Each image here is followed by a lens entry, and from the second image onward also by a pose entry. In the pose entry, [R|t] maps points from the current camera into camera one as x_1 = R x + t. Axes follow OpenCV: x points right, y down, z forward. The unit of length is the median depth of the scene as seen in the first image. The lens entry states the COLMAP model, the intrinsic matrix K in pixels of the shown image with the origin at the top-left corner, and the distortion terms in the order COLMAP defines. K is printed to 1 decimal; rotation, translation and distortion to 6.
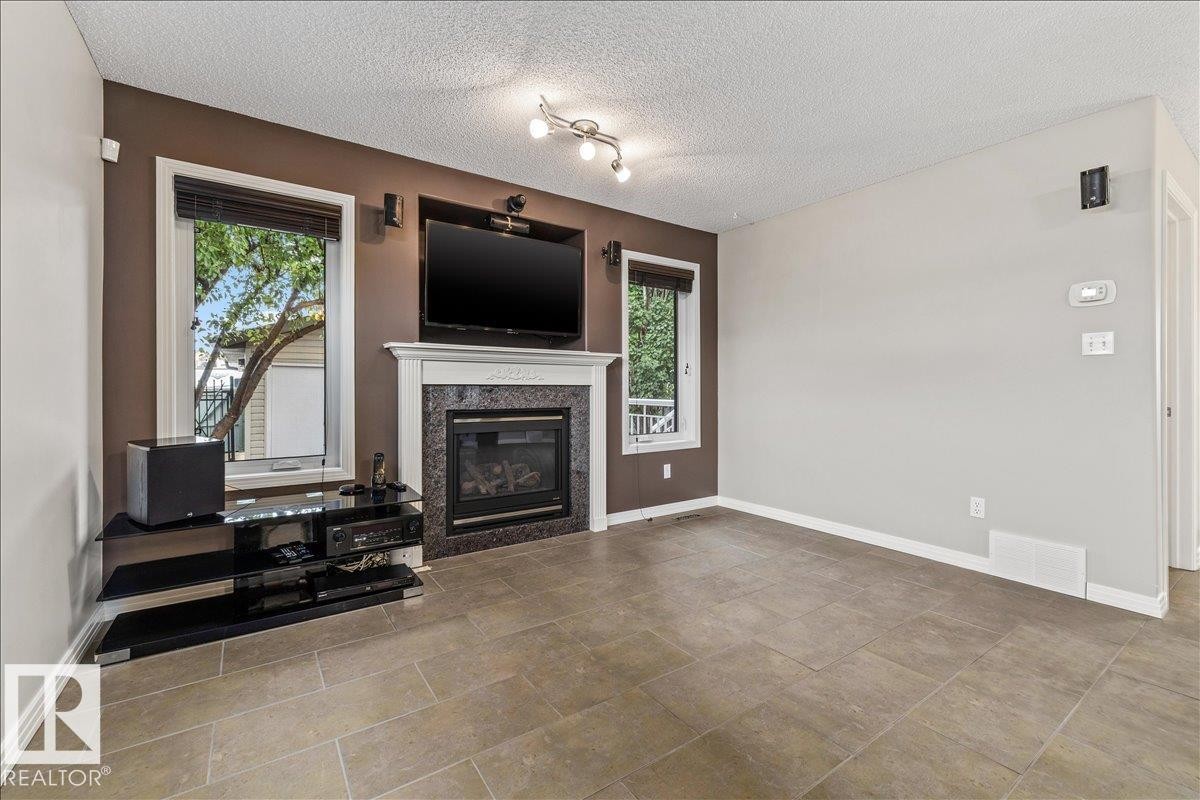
lens RADIAL K [[504.8, 0, 599.8], [0, 504.8, 393.3], [0, 0, 1]] dist [0.002012, -0.000091]
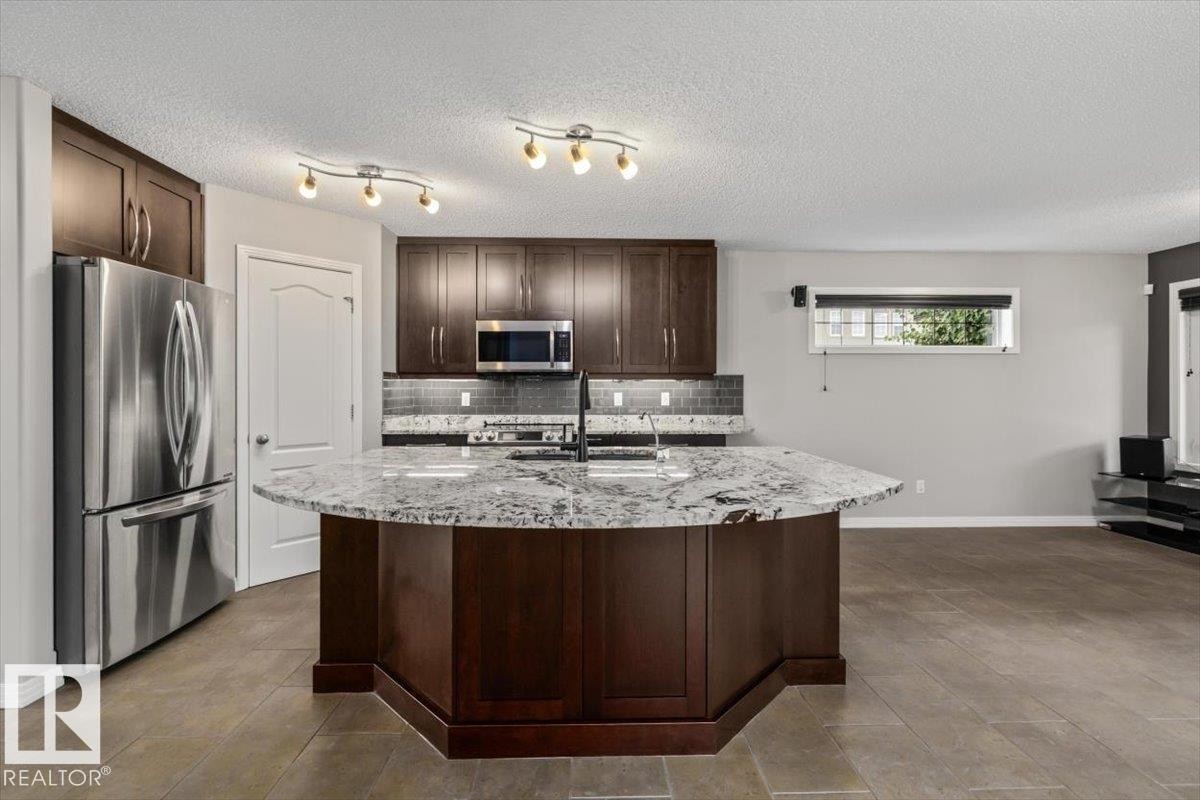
lens RADIAL K [[504.8, 0, 600.0], [0, 504.8, 391.3], [0, 0, 1]] dist [0.002012, -0.000091]
pose [[-0.538565, 0.000737, -0.842584, 1.403597], [-0.005944, 0.999971, 0.004674, -0.056002], [0.842563, 0.007526, -0.538545, 0.192061]]
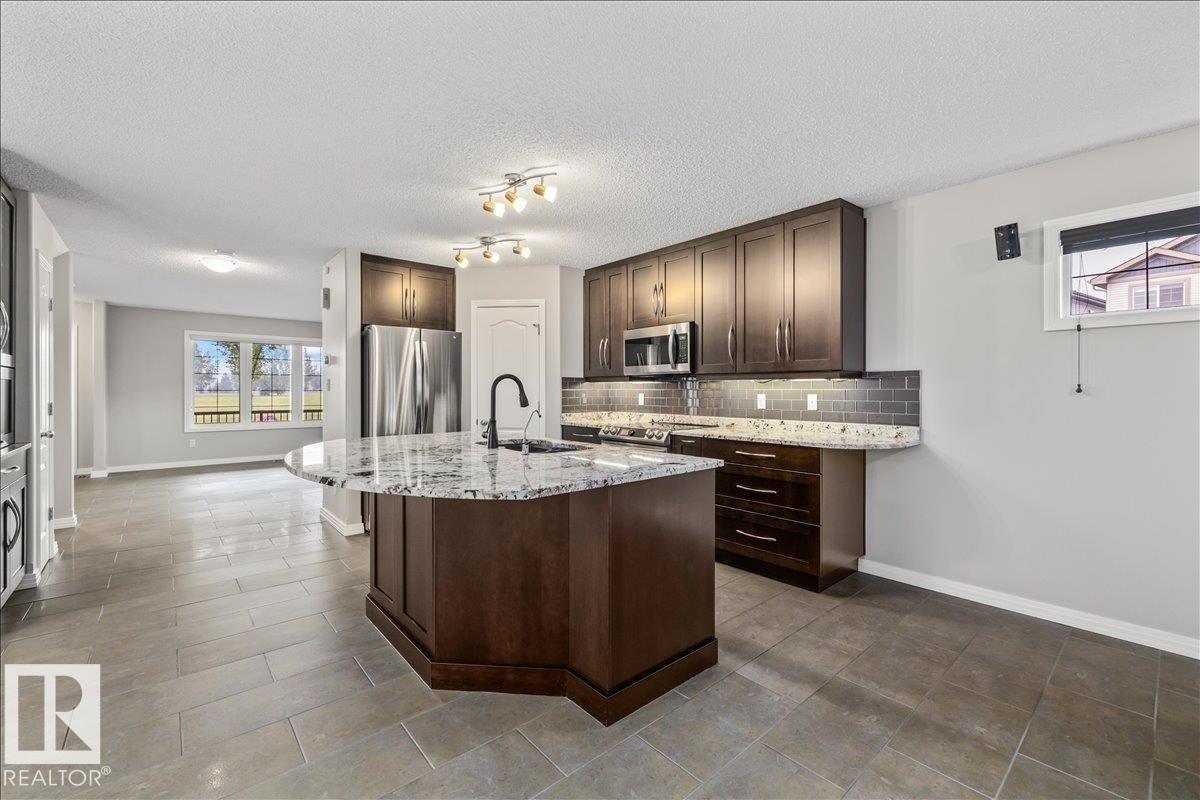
lens RADIAL K [[504.8, 0, 602.6], [0, 504.8, 391.1], [0, 0, 1]] dist [0.002012, -0.000091]
pose [[-0.992919, -0.001922, -0.118781, 0.716213], [-0.002631, 0.999980, 0.005818, -0.059835], [0.118767, 0.006089, -0.992903, 0.705652]]
